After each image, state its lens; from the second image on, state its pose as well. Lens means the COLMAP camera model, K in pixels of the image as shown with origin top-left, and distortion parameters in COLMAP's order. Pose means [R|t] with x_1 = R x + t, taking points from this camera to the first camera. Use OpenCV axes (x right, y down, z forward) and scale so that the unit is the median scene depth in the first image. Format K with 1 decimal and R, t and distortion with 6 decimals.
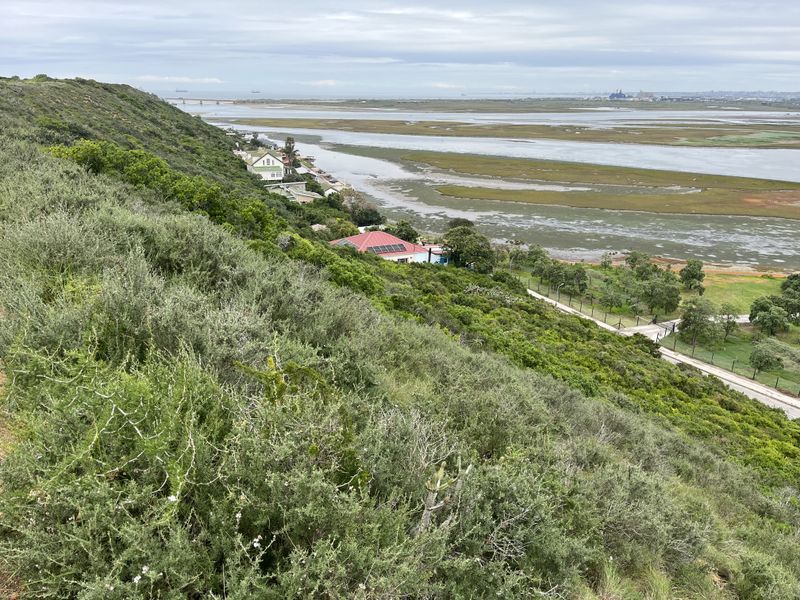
lens RADIAL K [[594.7, 0, 397.8], [0, 594.7, 295.3], [0, 0, 1]] dist [0.052398, -0.076305]
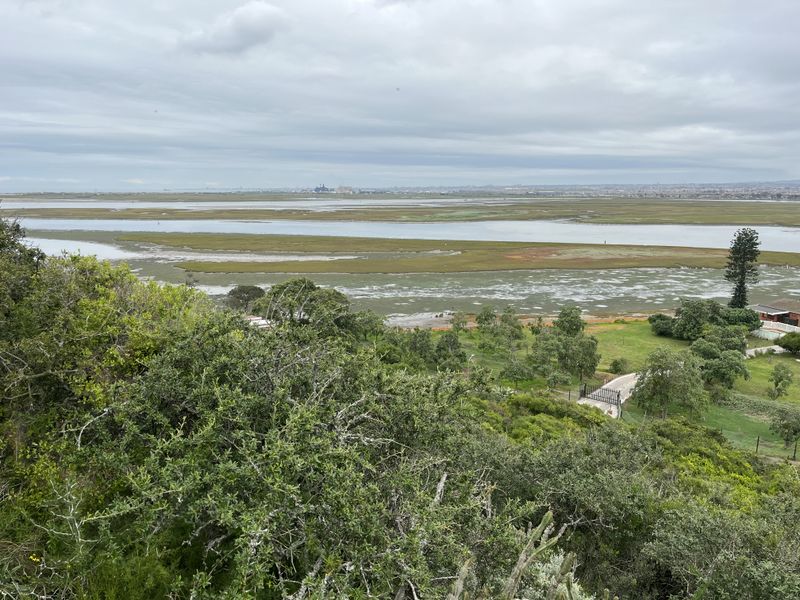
lens RADIAL K [[594.7, 0, 396.9], [0, 594.7, 296.6], [0, 0, 1]] dist [0.052398, -0.076305]
pose [[0.894018, -0.081871, 0.440487, -0.019691], [0.145730, 0.982838, -0.113101, -0.006418], [-0.423668, 0.165307, 0.890606, 0.146778]]
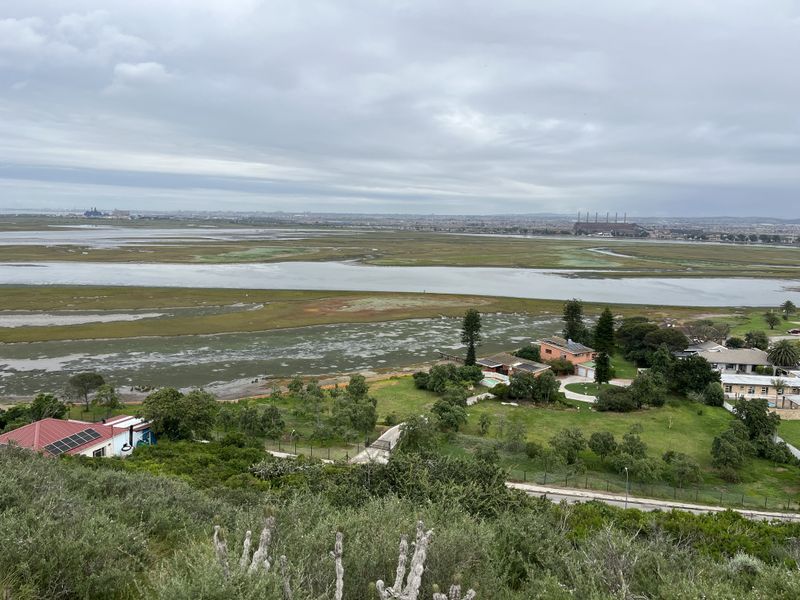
lens RADIAL K [[594.7, 0, 395.9], [0, 594.7, 295.4], [0, 0, 1]] dist [0.052398, -0.076305]
pose [[0.691280, -0.082094, 0.717909, -0.078923], [0.213165, 0.972479, -0.094053, -0.031030], [-0.690430, 0.218050, 0.689754, 0.068355]]
